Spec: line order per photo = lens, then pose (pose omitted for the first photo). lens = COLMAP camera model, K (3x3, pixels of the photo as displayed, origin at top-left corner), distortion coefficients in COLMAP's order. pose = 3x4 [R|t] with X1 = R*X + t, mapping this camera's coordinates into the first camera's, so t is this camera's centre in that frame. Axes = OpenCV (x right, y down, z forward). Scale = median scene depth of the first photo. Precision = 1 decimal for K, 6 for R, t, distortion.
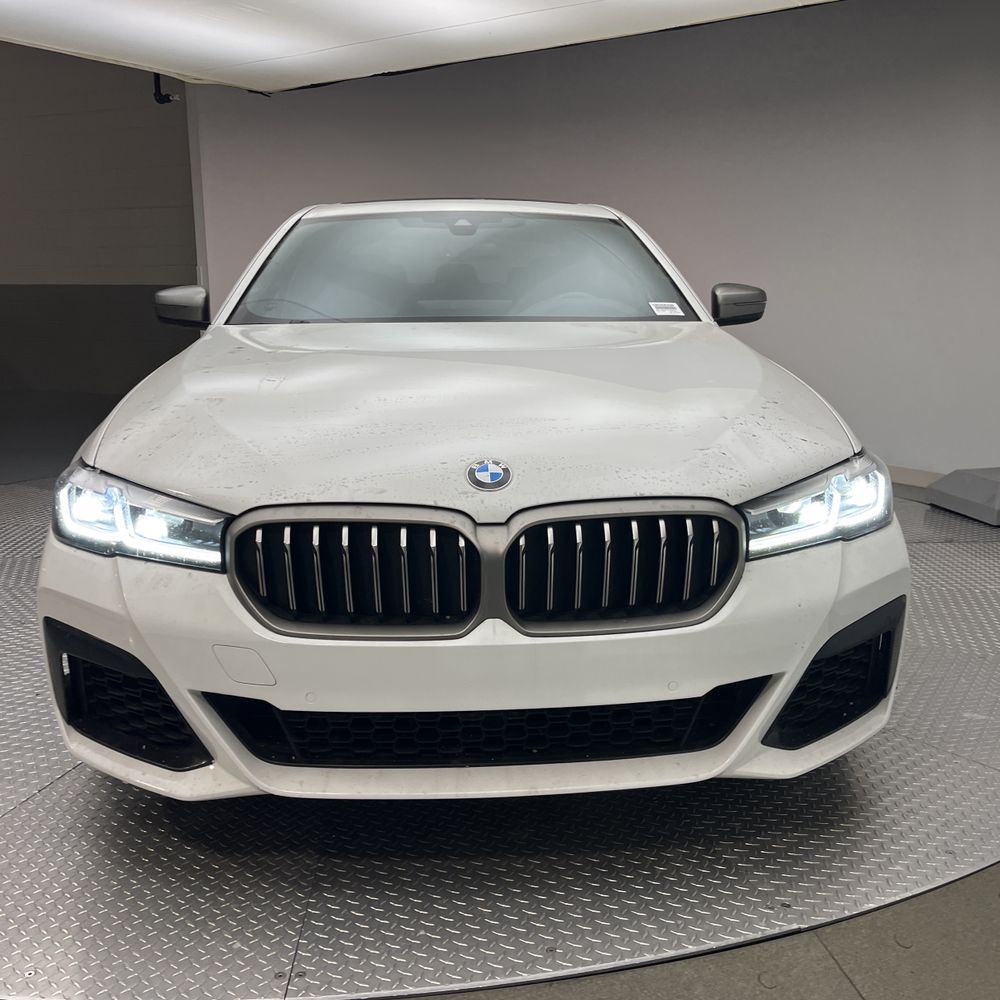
lens RADIAL K [[1037.4, 0, 500.0], [0, 1037.4, 500.0], [0, 0, 1]] dist [0.079452, -0.145403]
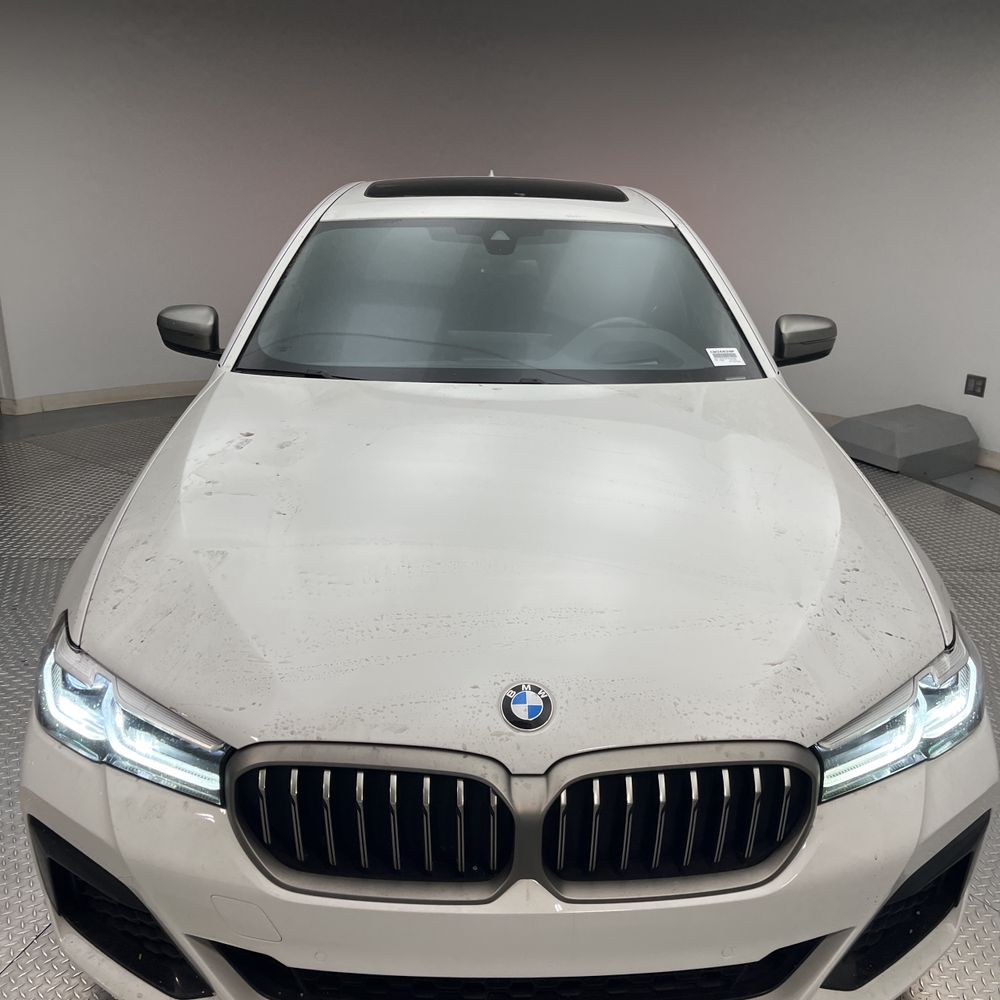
lens RADIAL K [[1037.4, 0, 500.0], [0, 1037.4, 500.0], [0, 0, 1]] dist [0.079452, -0.145403]
pose [[0.999346, 0.029754, -0.020529, -0.020281], [-0.026669, 0.990223, 0.136920, -0.313425], [0.024402, -0.136283, 0.990369, 0.162752]]
